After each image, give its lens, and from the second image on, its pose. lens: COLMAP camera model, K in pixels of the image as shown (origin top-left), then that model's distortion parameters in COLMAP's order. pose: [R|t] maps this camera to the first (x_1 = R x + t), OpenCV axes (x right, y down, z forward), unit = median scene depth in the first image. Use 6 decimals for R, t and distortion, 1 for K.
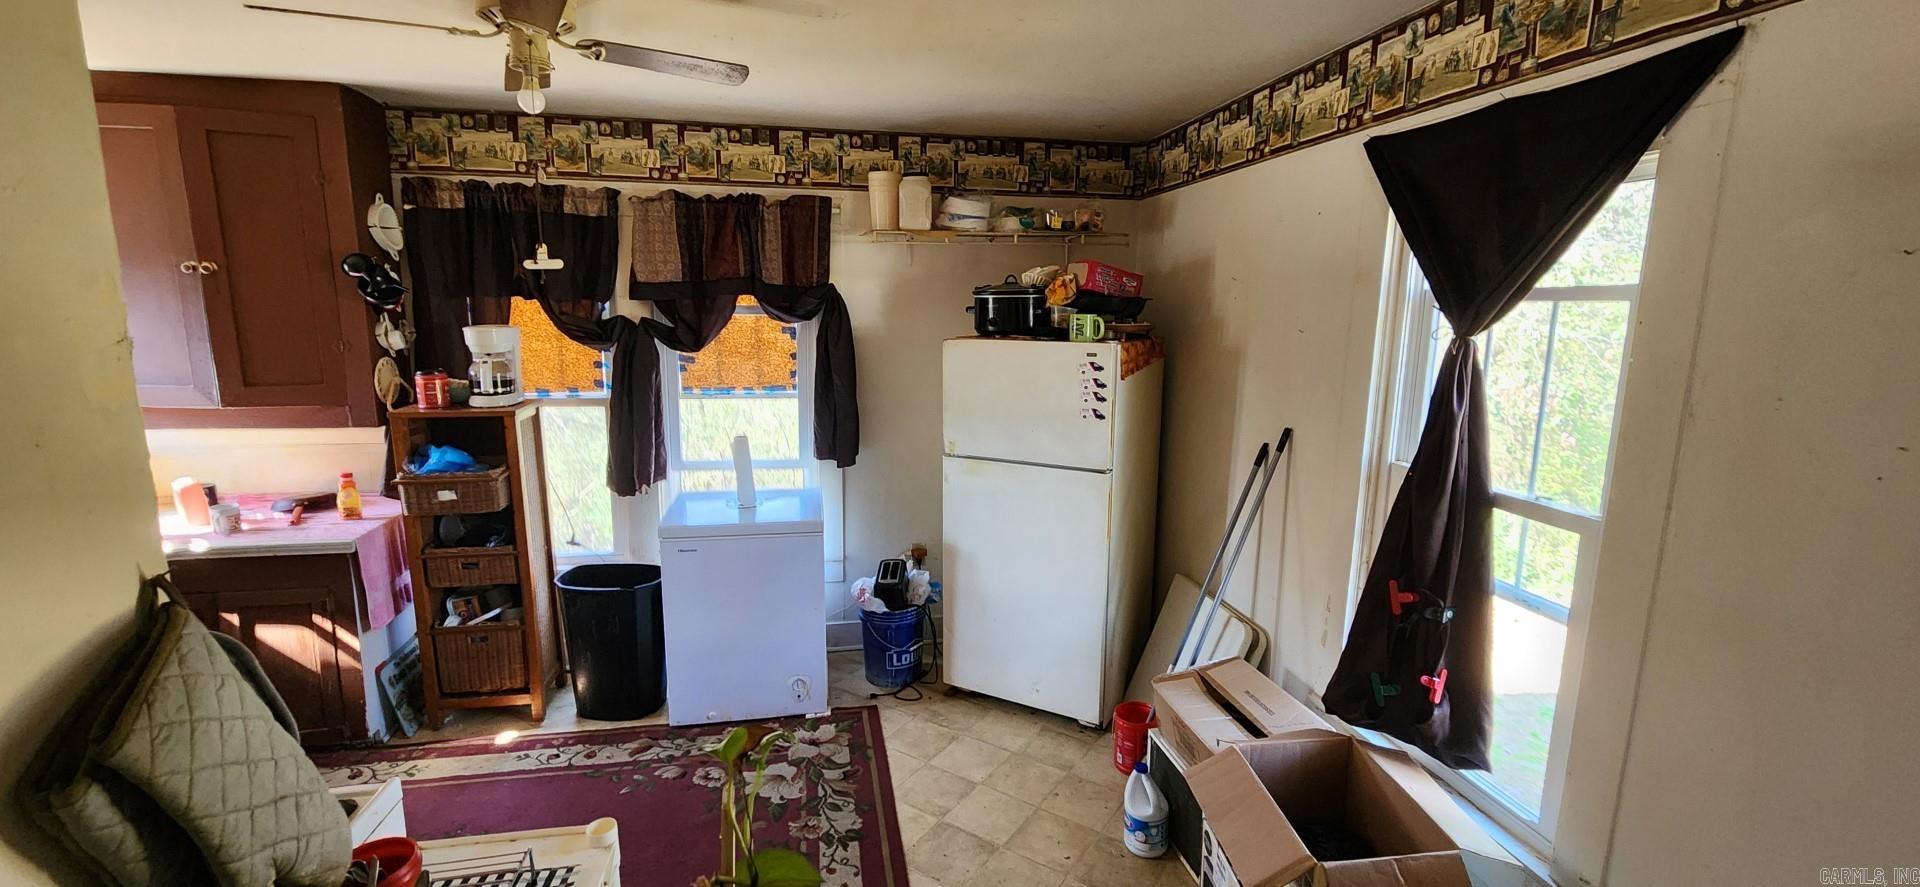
lens RADIAL K [[779.8, 0, 972.0], [0, 779.8, 442.9], [0, 0, 1]] dist [-0.000620, -0.000530]
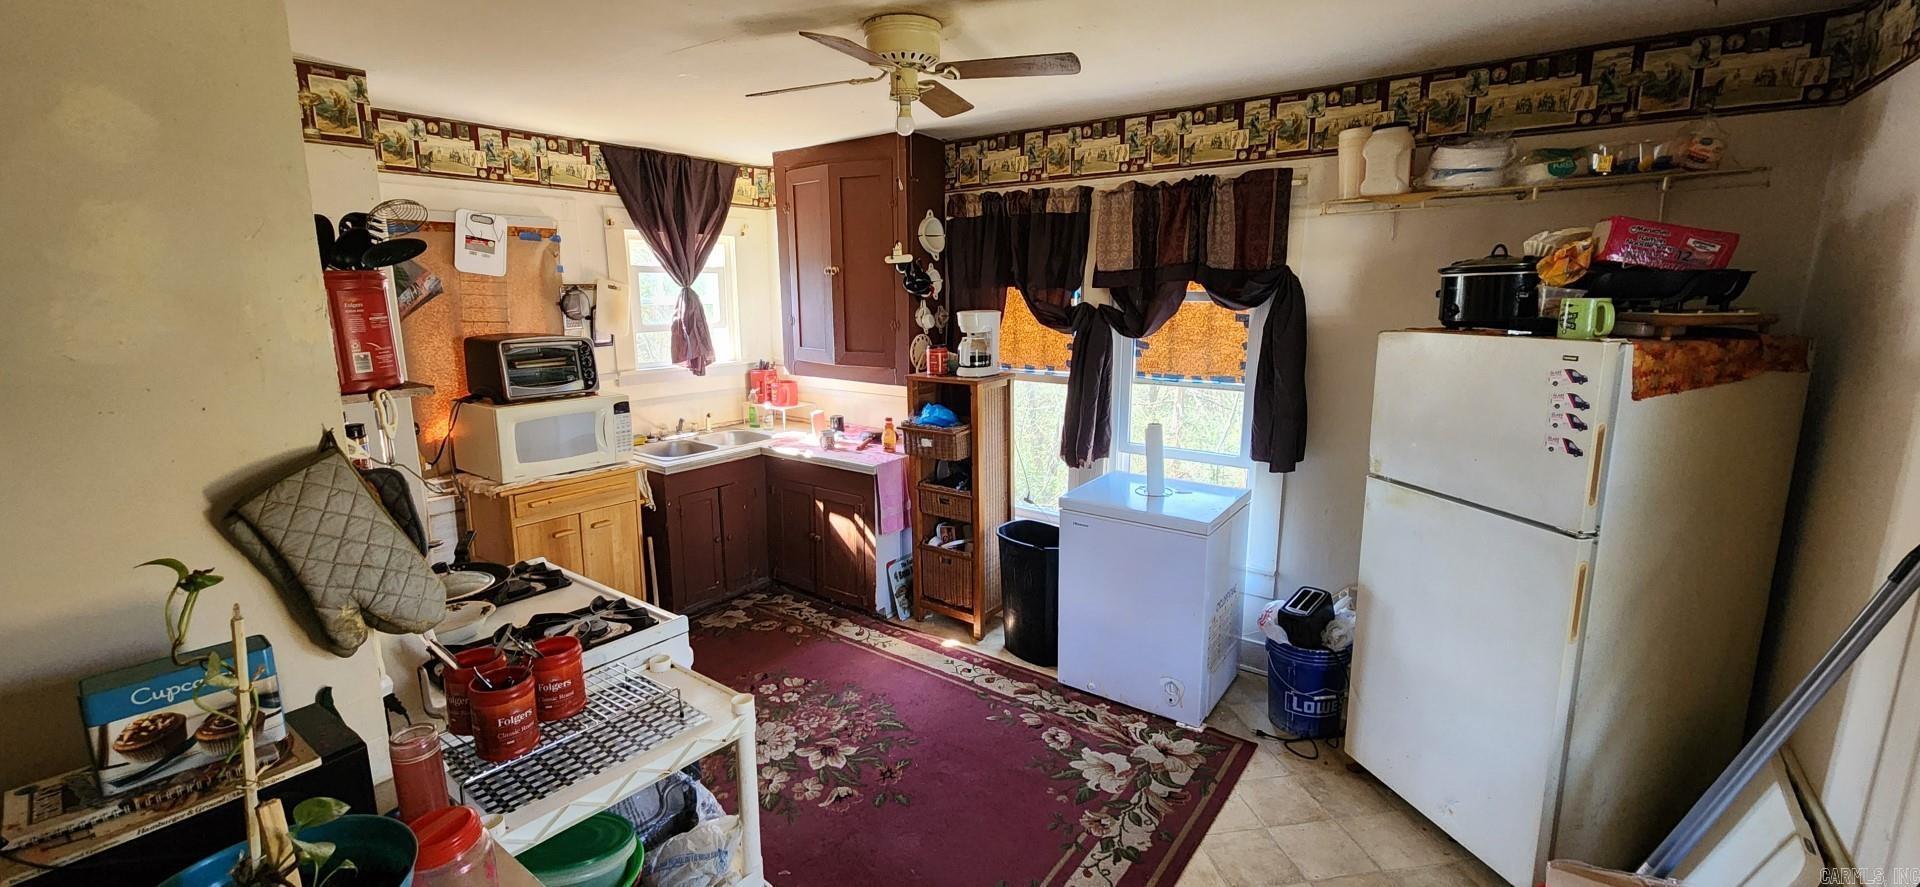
lens RADIAL K [[779.8, 0, 972.9], [0, 779.8, 437.5], [0, 0, 1]] dist [-0.000620, -0.000530]
pose [[0.675973, 0.122958, -0.726596, 0.274073], [-0.117783, 0.991333, 0.058181, -0.022112], [0.727453, 0.046252, 0.684597, 0.155348]]
